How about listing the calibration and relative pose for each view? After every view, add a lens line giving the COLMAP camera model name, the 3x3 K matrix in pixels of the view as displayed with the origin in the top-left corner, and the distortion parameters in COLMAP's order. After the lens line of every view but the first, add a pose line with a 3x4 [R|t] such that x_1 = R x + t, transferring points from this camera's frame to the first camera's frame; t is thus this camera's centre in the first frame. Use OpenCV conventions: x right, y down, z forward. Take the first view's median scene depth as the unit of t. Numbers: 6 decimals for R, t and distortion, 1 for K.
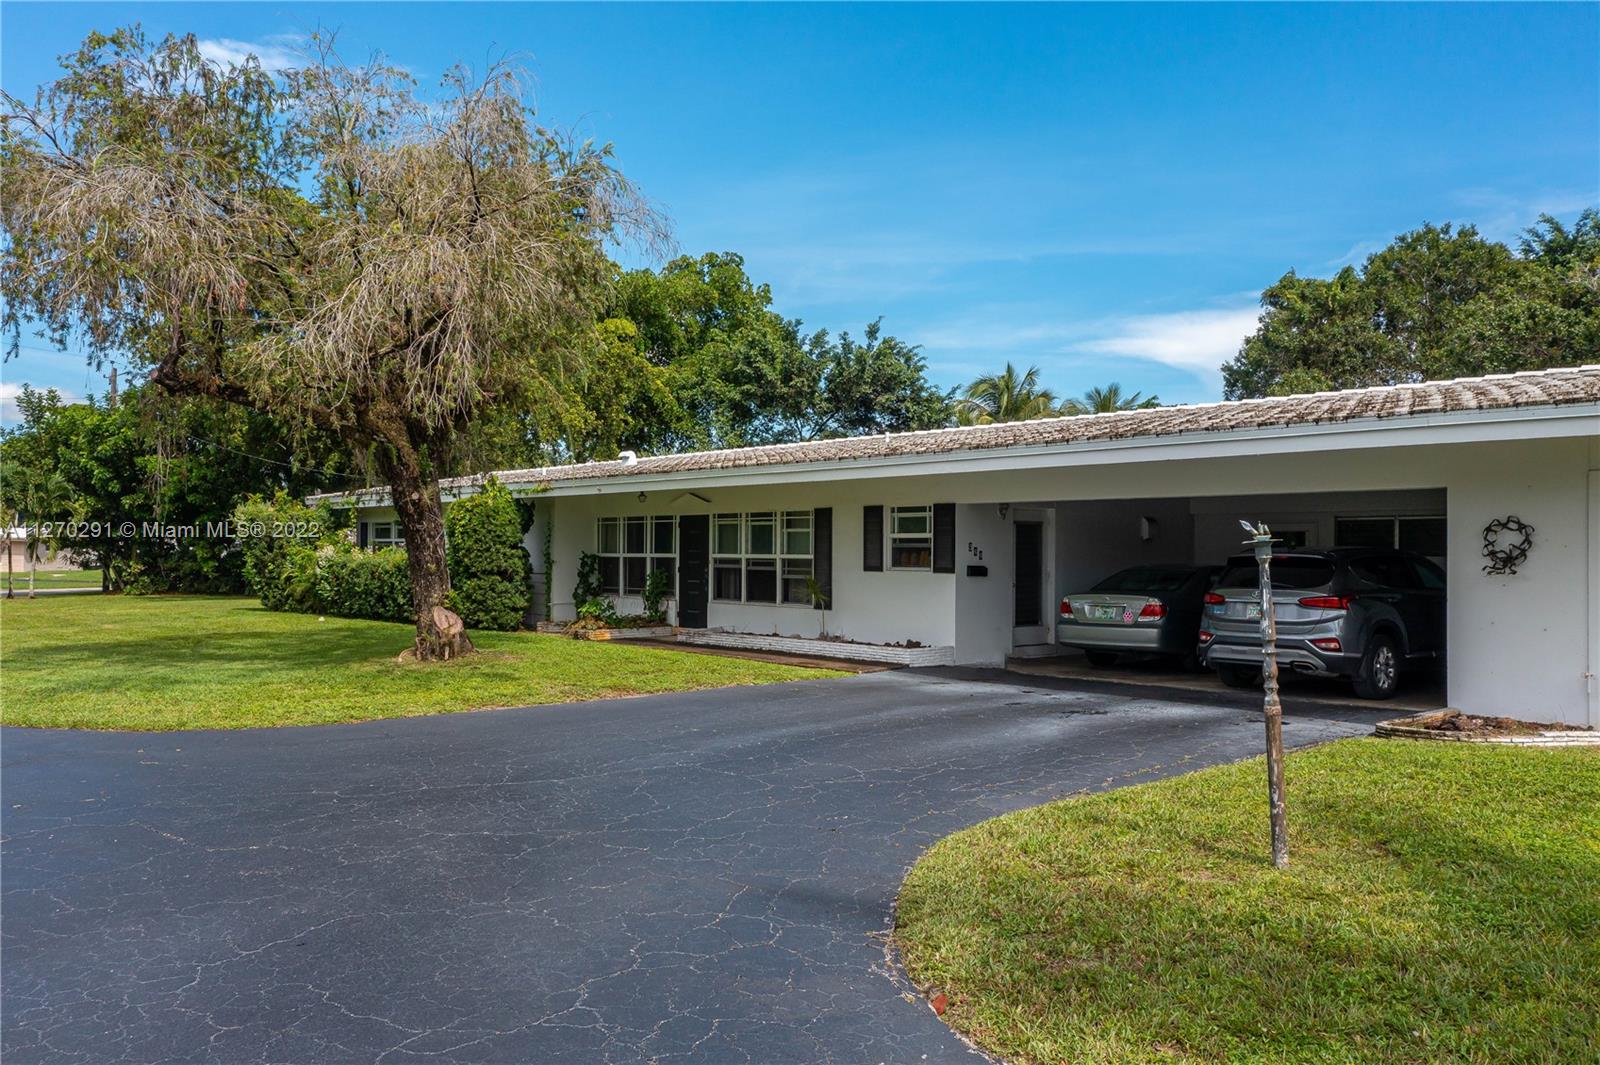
lens RADIAL K [[1270.7, 0, 798.7], [0, 1270.7, 537.4], [0, 0, 1]] dist [0.010066, 0.018000]
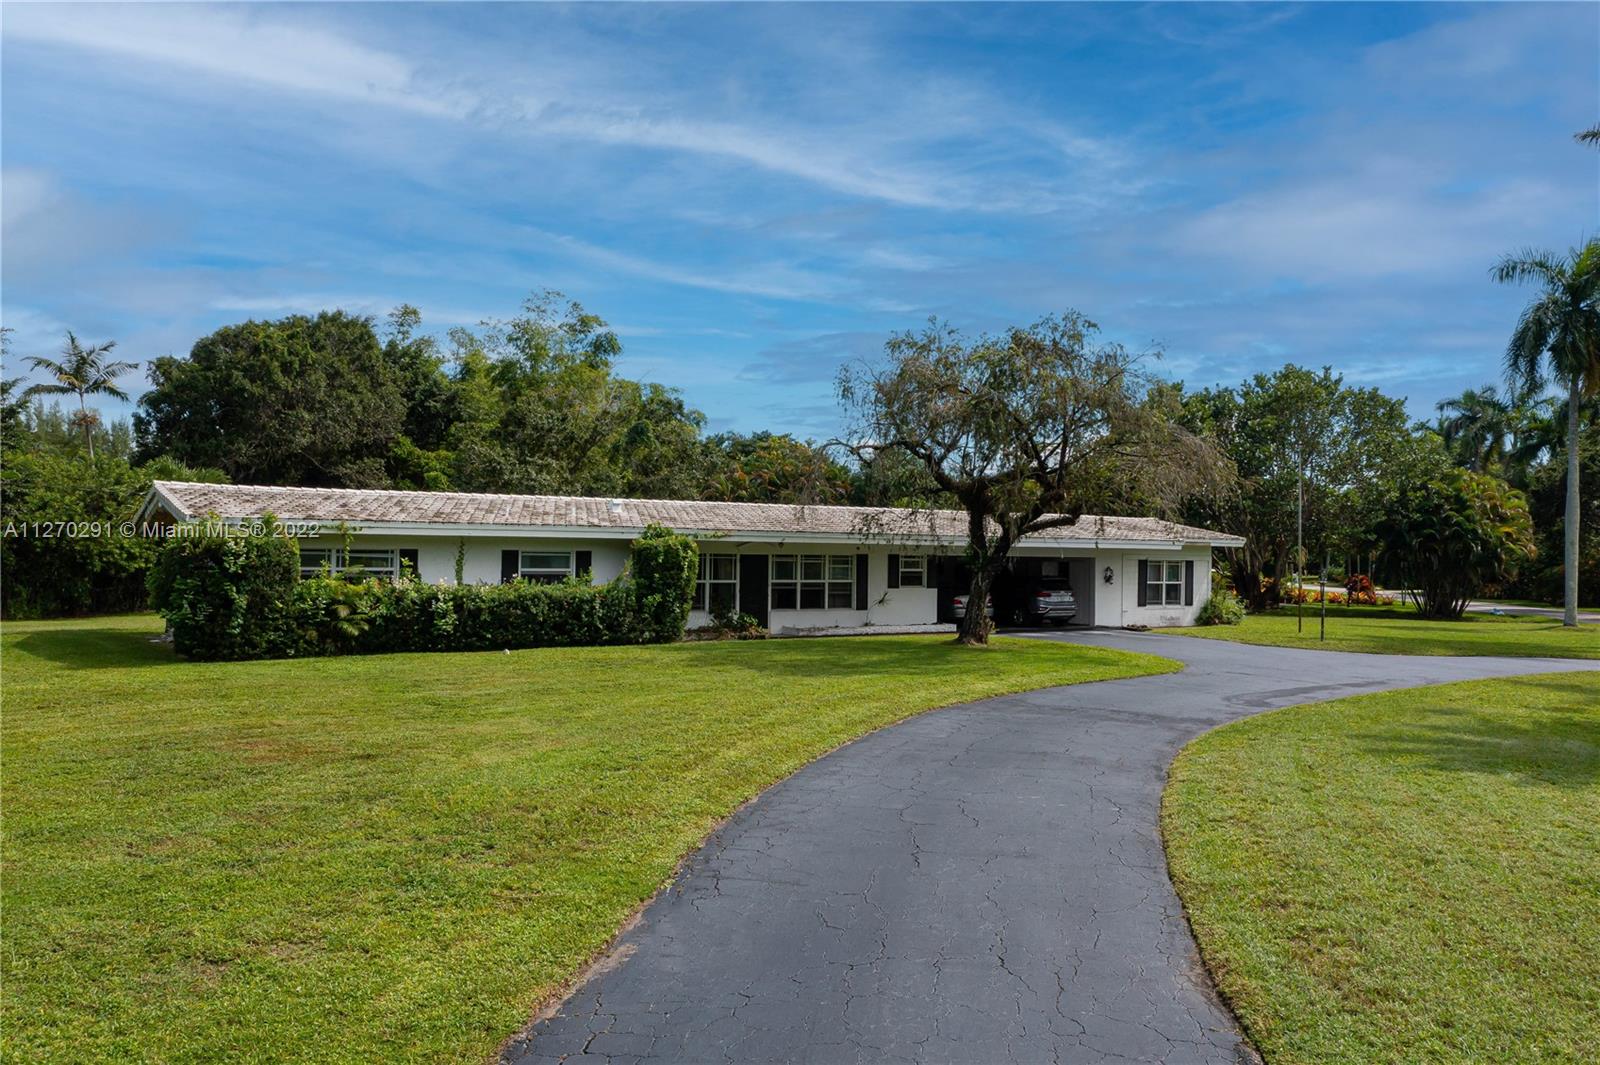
lens RADIAL K [[1270.7, 0, 798.7], [0, 1270.7, 537.4], [0, 0, 1]] dist [0.010066, 0.018000]
pose [[0.133624, 0.012117, 0.990958, -1.690100], [-0.020460, 0.999746, -0.009466, -0.026439], [-0.990821, -0.019011, 0.133838, 0.795612]]
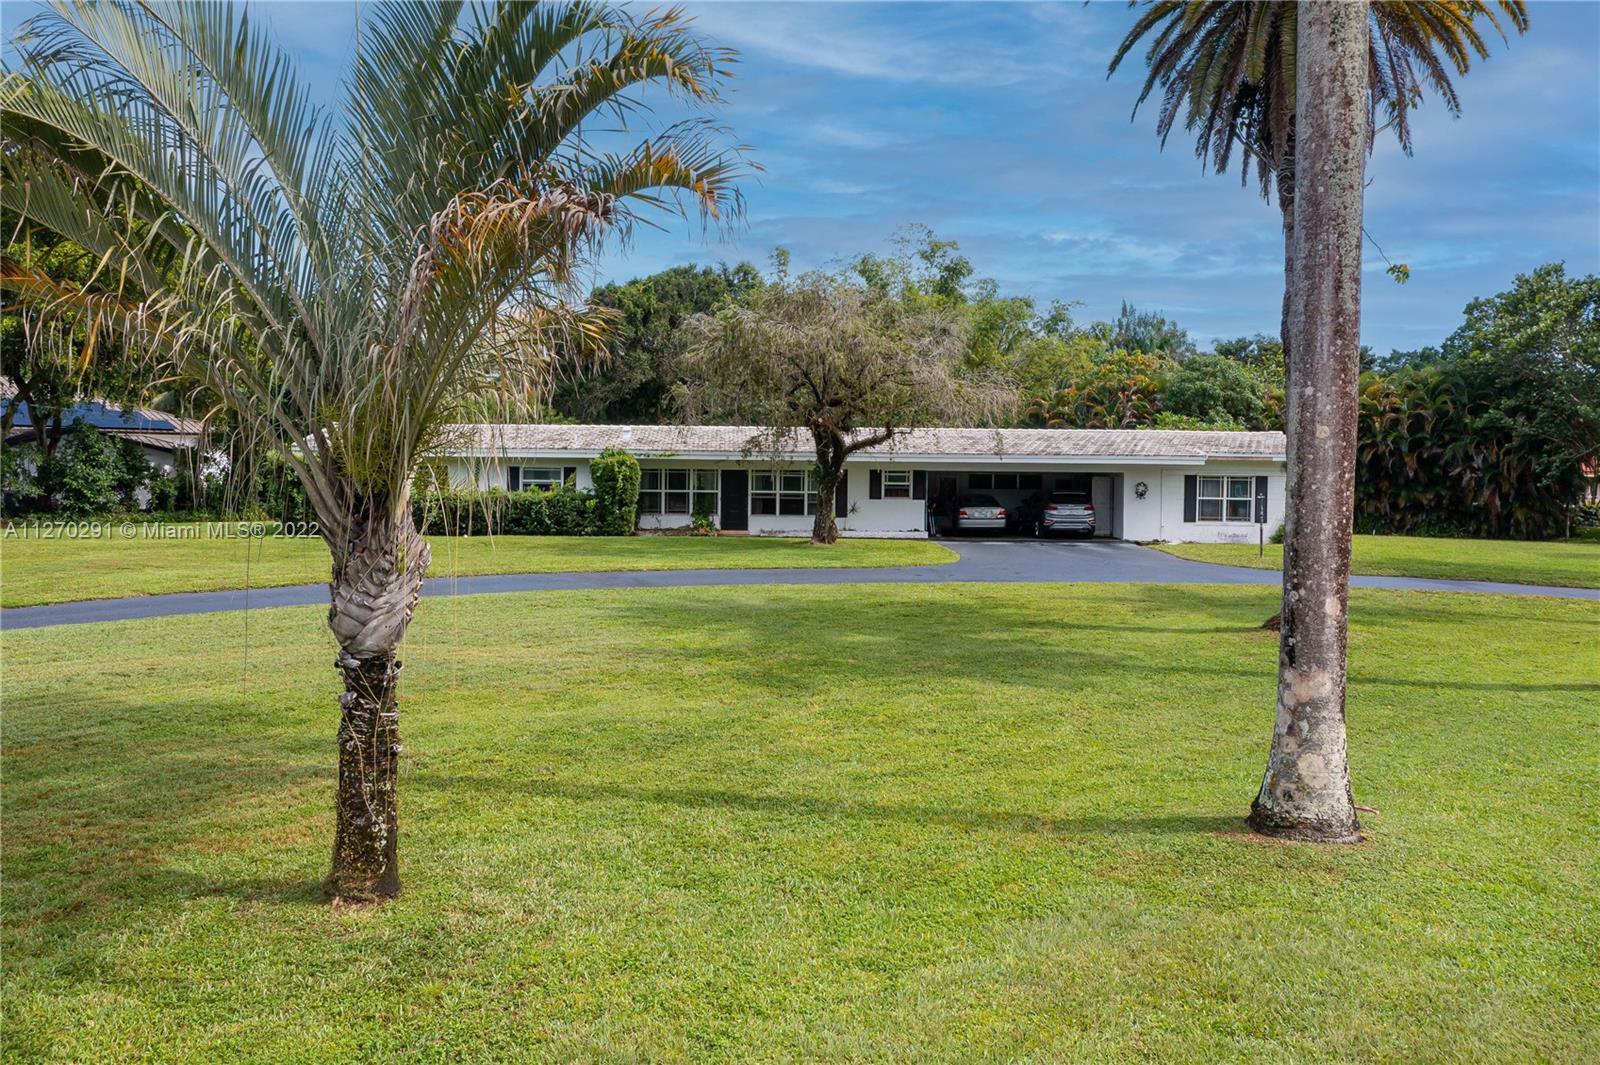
lens RADIAL K [[1415.6, 0, 740.8], [0, 1415.6, 496.6], [0, 0, 1]] dist [0.011676, 0.004278]
pose [[0.651577, -0.014010, 0.758453, -1.767106], [-0.014970, 0.999397, 0.031322, -0.046421], [-0.758435, -0.031763, 0.650975, -0.385683]]
